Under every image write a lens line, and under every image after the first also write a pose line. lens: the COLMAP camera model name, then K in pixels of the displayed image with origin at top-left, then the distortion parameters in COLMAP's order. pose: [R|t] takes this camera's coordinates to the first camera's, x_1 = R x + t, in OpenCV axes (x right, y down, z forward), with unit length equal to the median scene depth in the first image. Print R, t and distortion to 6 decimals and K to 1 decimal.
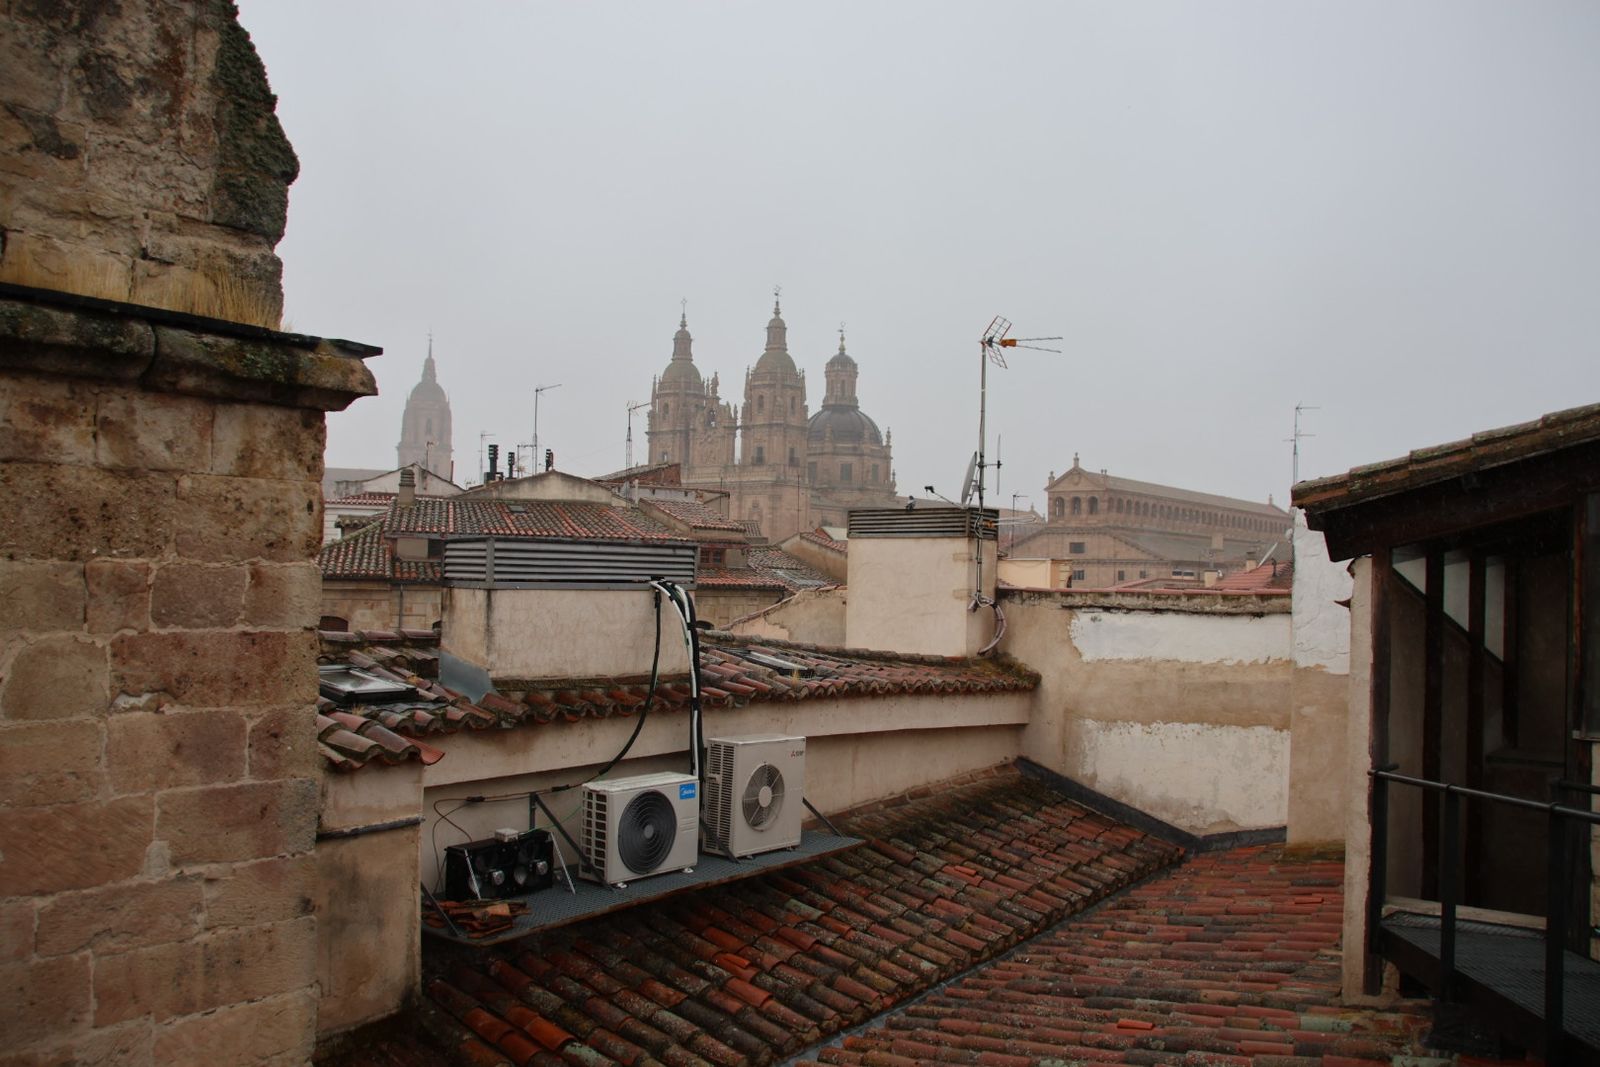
lens RADIAL K [[1337.7, 0, 798.5], [0, 1337.7, 554.6], [0, 0, 1]] dist [-0.141279, 0.147270]
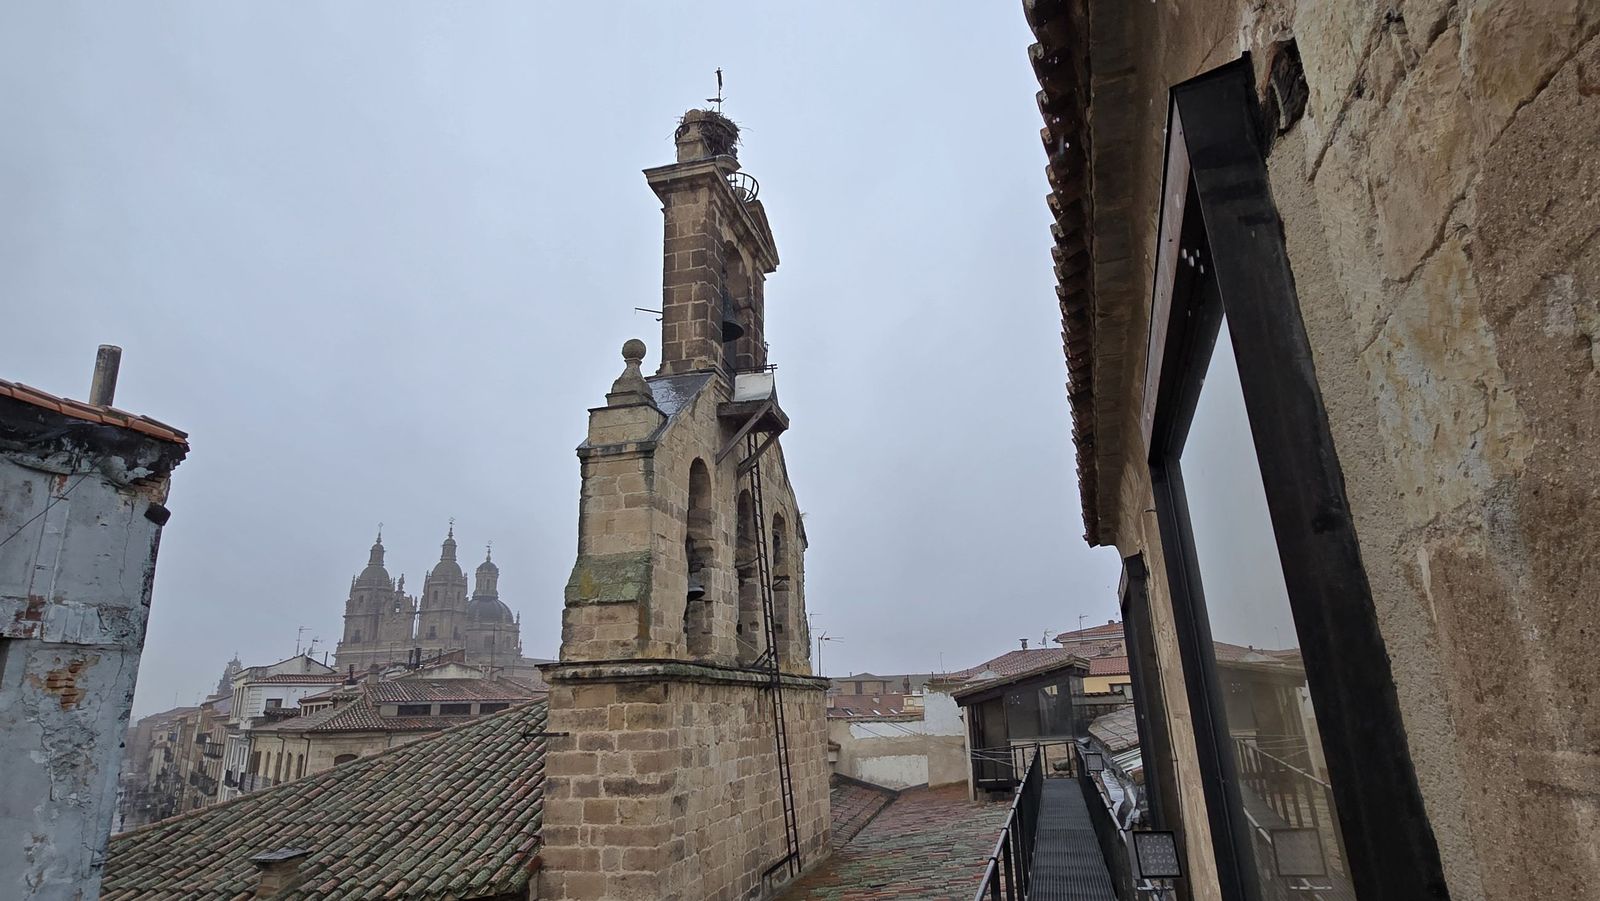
lens RADIAL K [[889.7, 0, 794.5], [0, 889.7, 439.3], [0, 0, 1]] dist [0.001563, -0.001375]
pose [[0.918336, 0.070789, 0.389421, -0.089753], [0.038014, 0.963554, -0.264799, -0.006149], [-0.393973, 0.257978, 0.882175, -0.115296]]
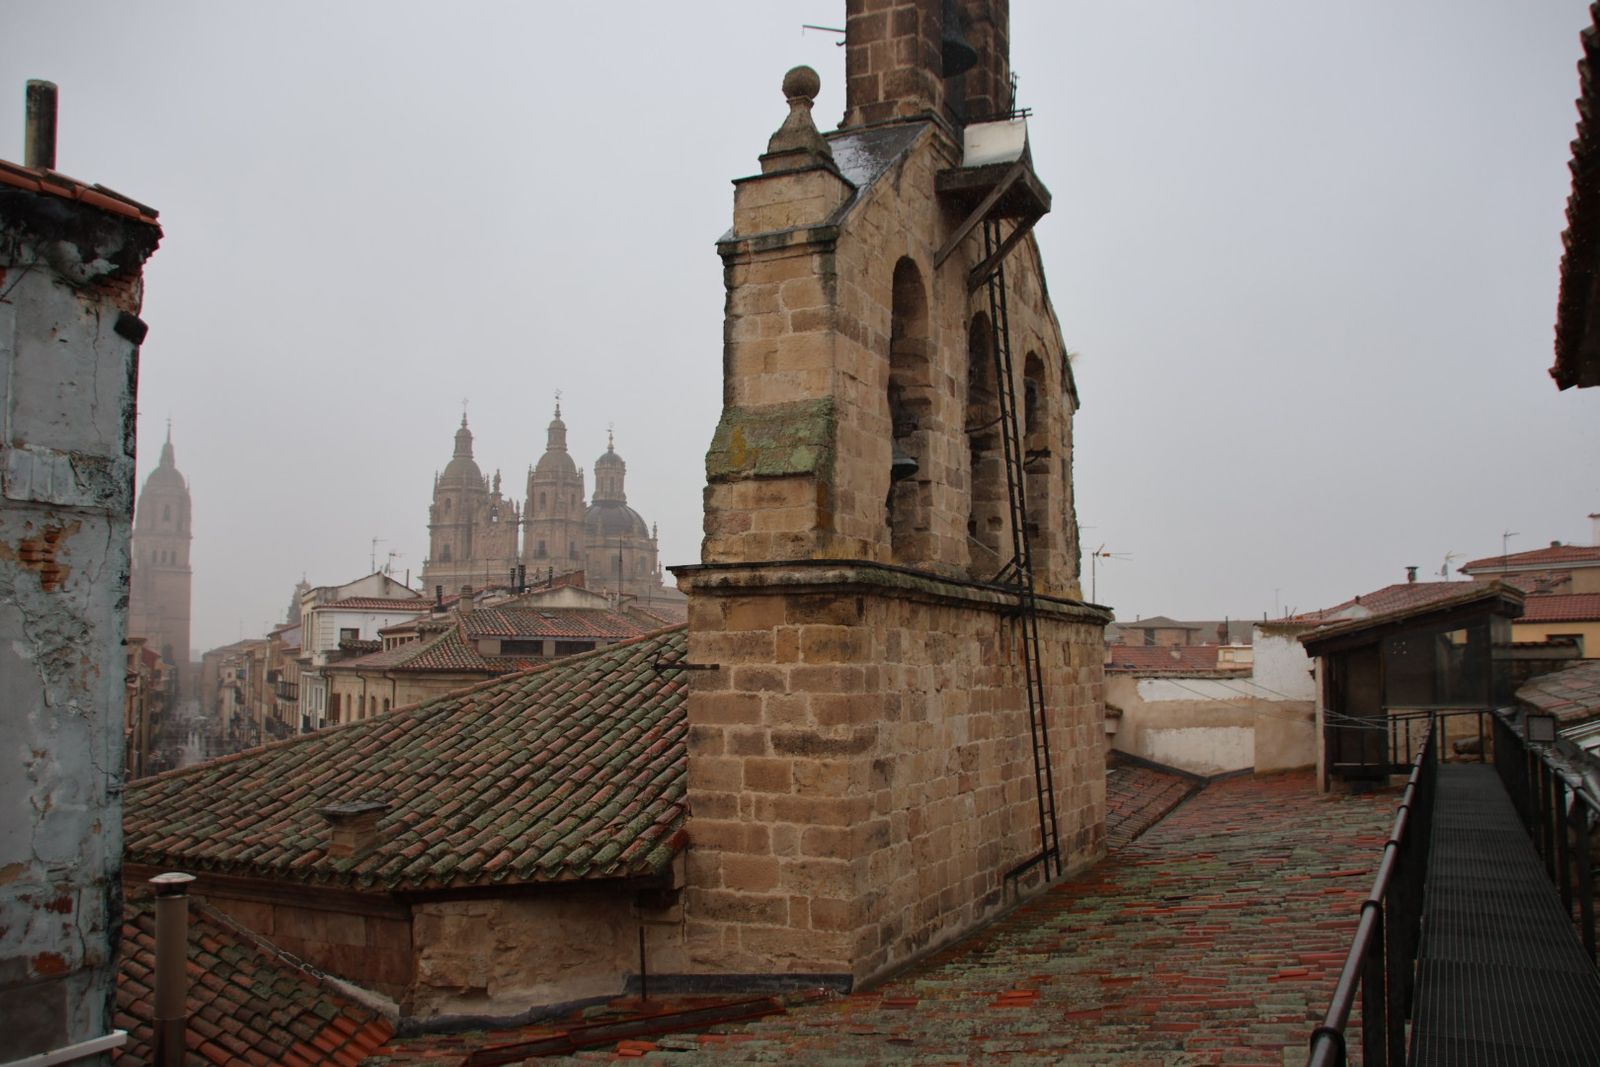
lens RADIAL K [[1337.7, 0, 798.5], [0, 1337.7, 554.6], [0, 0, 1]] dist [-0.141279, 0.147270]
pose [[0.976434, 0.001401, 0.215810, -0.087801], [0.012123, 0.998044, -0.061328, -0.003838], [-0.215474, 0.062499, 0.974508, -0.109460]]
